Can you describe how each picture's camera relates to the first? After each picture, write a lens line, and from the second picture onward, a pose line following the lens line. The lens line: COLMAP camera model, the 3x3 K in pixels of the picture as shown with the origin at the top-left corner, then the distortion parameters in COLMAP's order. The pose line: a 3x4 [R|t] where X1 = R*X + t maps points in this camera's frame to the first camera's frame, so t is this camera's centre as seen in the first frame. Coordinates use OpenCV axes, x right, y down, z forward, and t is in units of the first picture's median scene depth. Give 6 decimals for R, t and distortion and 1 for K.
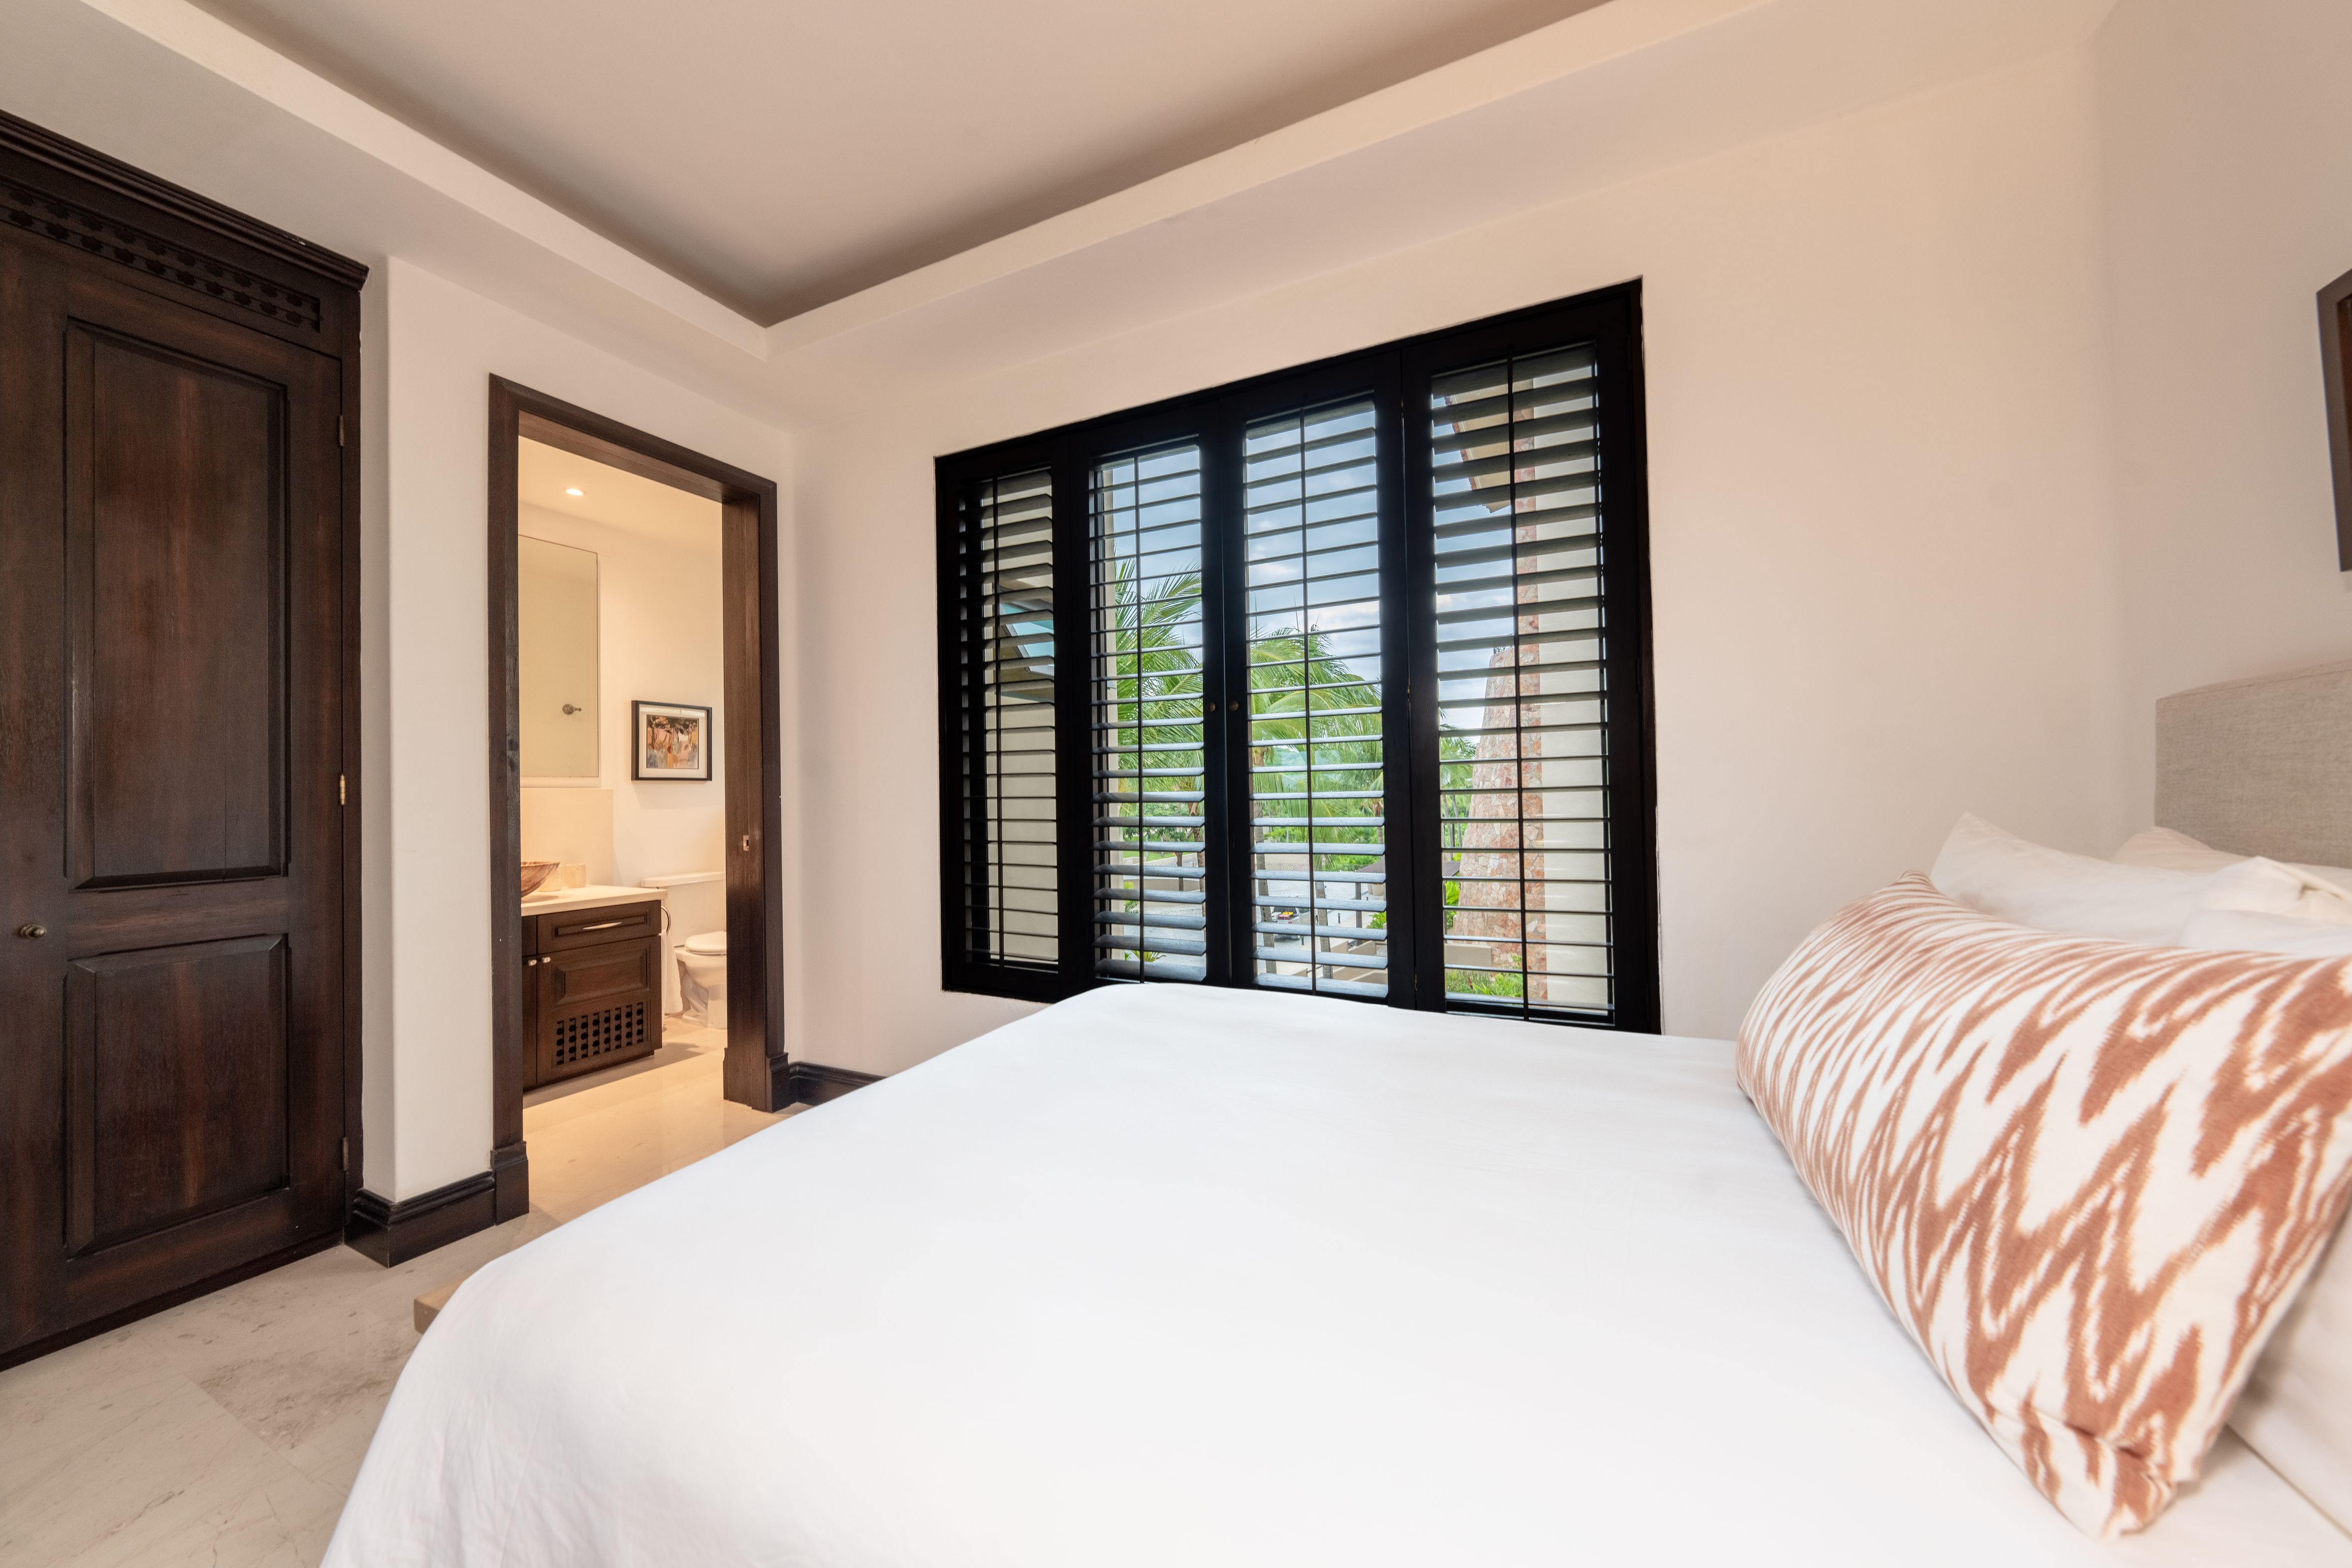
lens RADIAL K [[799.7, 0, 1176.0], [0, 799.7, 784.0], [0, 0, 1]] dist [-0.000750, -0.000140]
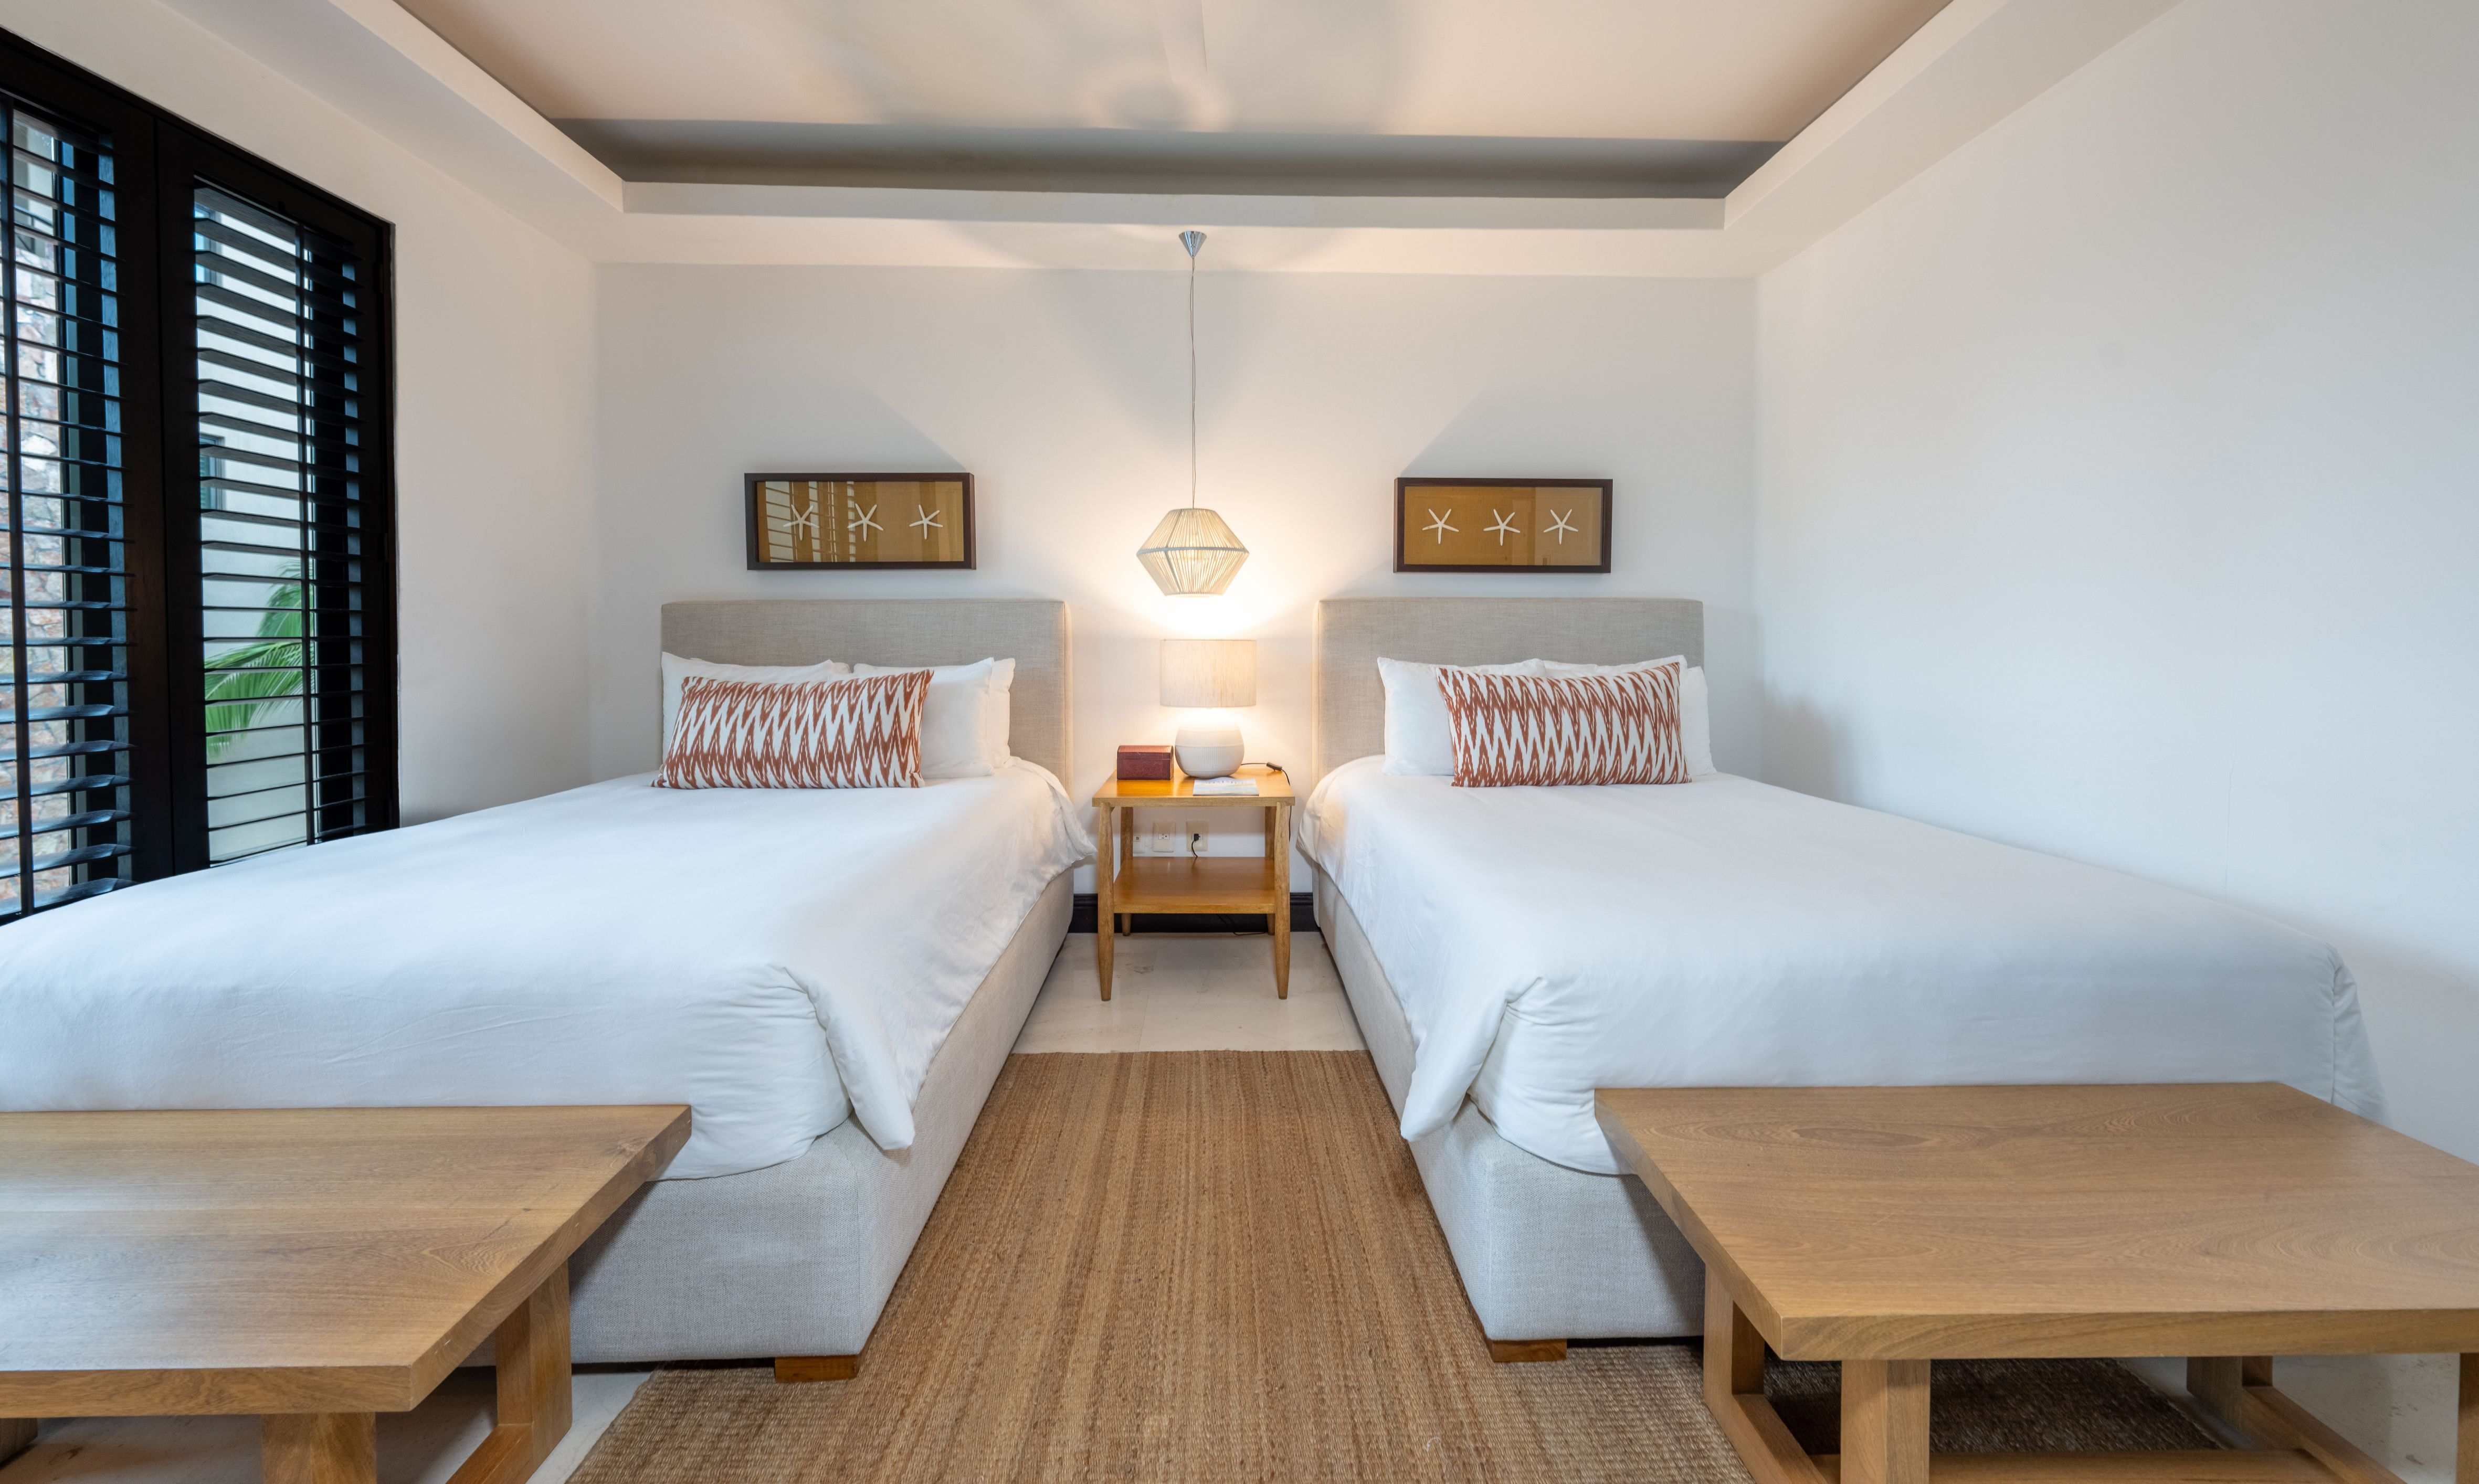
lens RADIAL K [[838.6, 0, 1237.3], [0, 838.6, 655.3], [0, 0, 1]] dist [-0.005220, -0.000086]
pose [[-0.447530, -0.000163, 0.894269, -1.101550], [-0.002718, 0.999996, -0.001178, 0.028647], [-0.894265, -0.002957, -0.447528, 0.396709]]
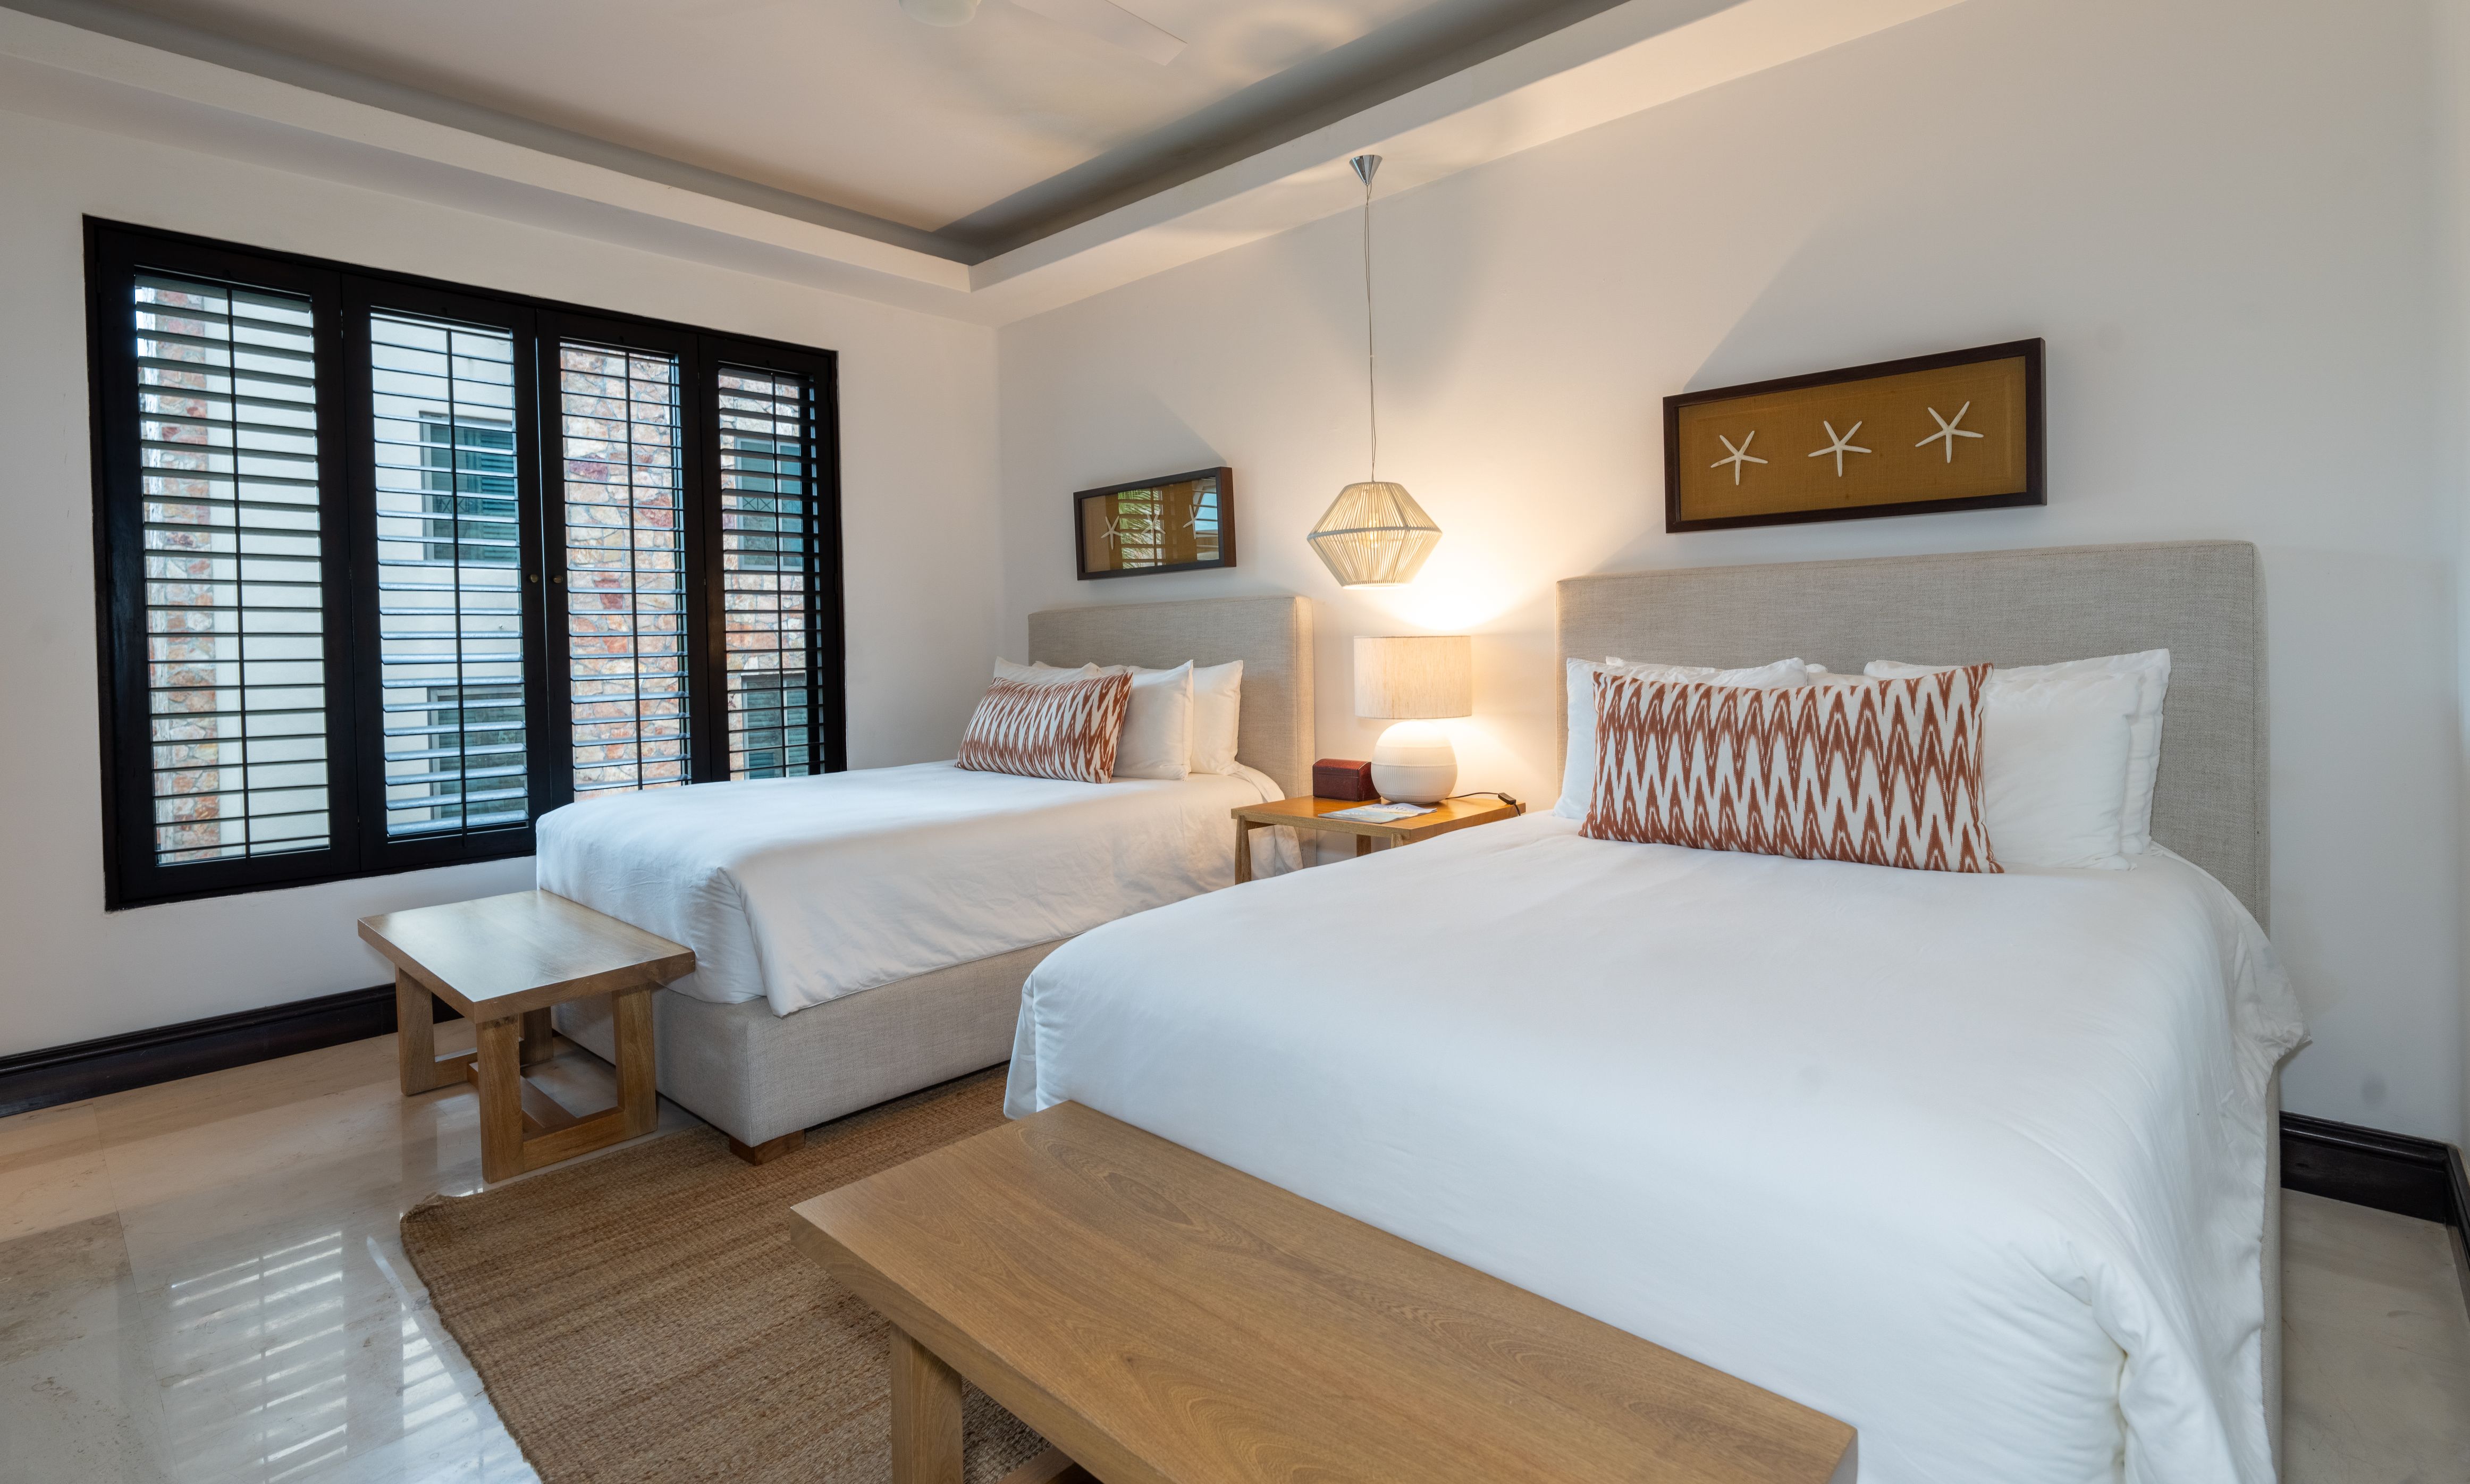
lens RADIAL K [[1151.0, 0, 1238.1], [0, 1151.0, 654.8], [0, 0, 1]] dist [-0.000809, -0.000075]
pose [[0.305776, -0.002486, 0.952100, -1.442883], [0.006833, 0.999977, 0.000416, 0.023264], [-0.952079, 0.006378, 0.305786, -0.535668]]
